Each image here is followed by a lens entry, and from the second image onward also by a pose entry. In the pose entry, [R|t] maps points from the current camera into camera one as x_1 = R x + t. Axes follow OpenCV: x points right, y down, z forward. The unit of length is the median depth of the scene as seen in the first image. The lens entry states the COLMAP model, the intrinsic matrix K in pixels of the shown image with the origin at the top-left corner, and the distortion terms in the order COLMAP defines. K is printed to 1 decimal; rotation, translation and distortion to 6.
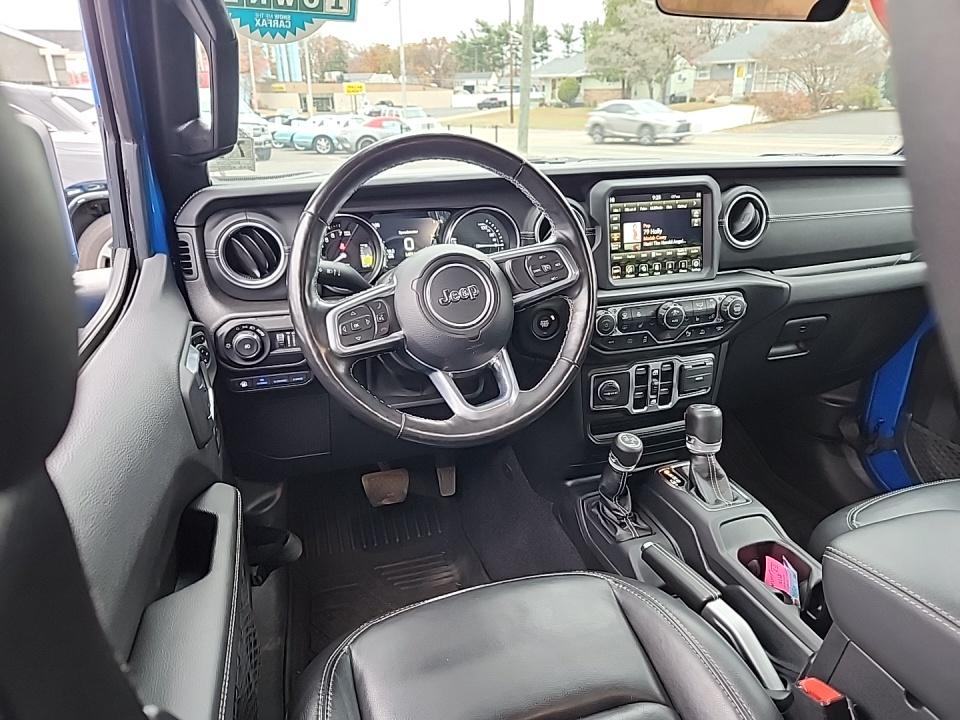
lens RADIAL K [[631.0, 0, 480.0], [0, 631.0, 360.0], [0, 0, 1]] dist [0.041094, -0.002737]
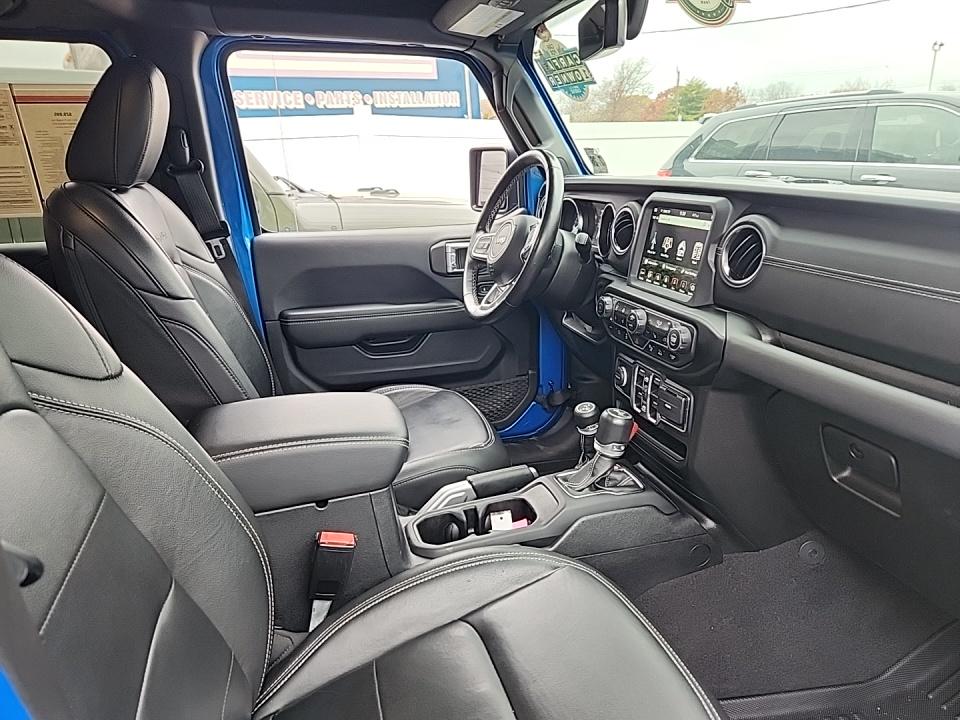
lens RADIAL K [[631.0, 0, 480.0], [0, 631.0, 360.0], [0, 0, 1]] dist [0.041094, -0.002737]
pose [[-0.015368, 0.315316, -0.948862, 1.317151], [-0.340140, 0.890729, 0.301507, -0.240153], [0.940249, 0.327379, 0.093563, 0.664462]]
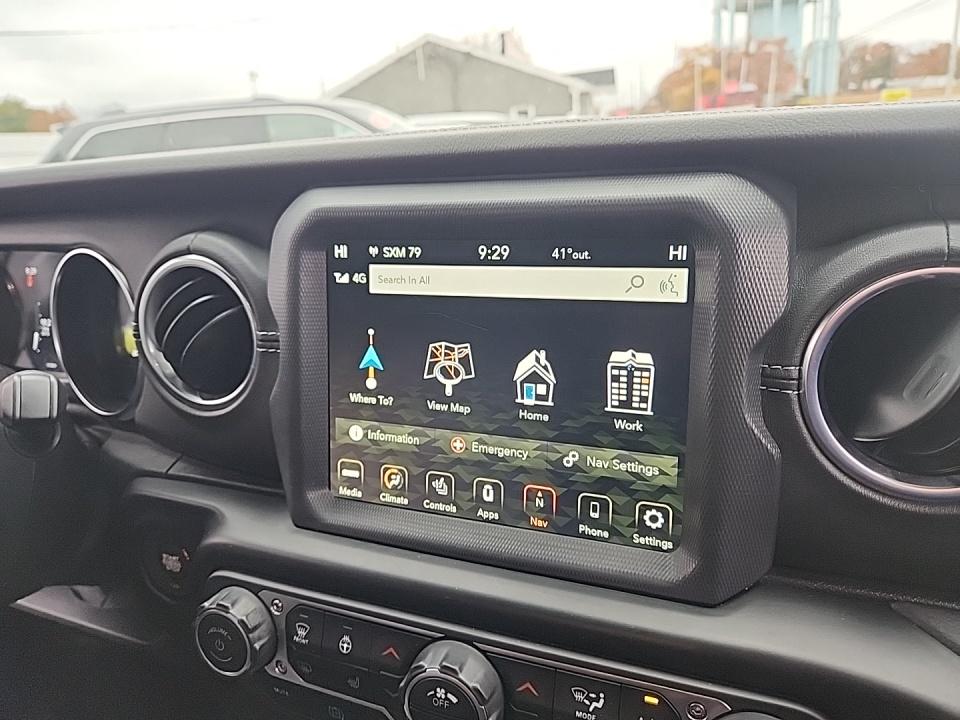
lens RADIAL K [[631.0, 0, 480.0], [0, 631.0, 360.0], [0, 0, 1]] dist [0.041094, -0.002737]
pose [[0.768392, 0.162170, -0.619091, 0.445285], [-0.185085, 0.982335, 0.027600, -0.213639], [0.612631, 0.093377, 0.784834, 0.774734]]
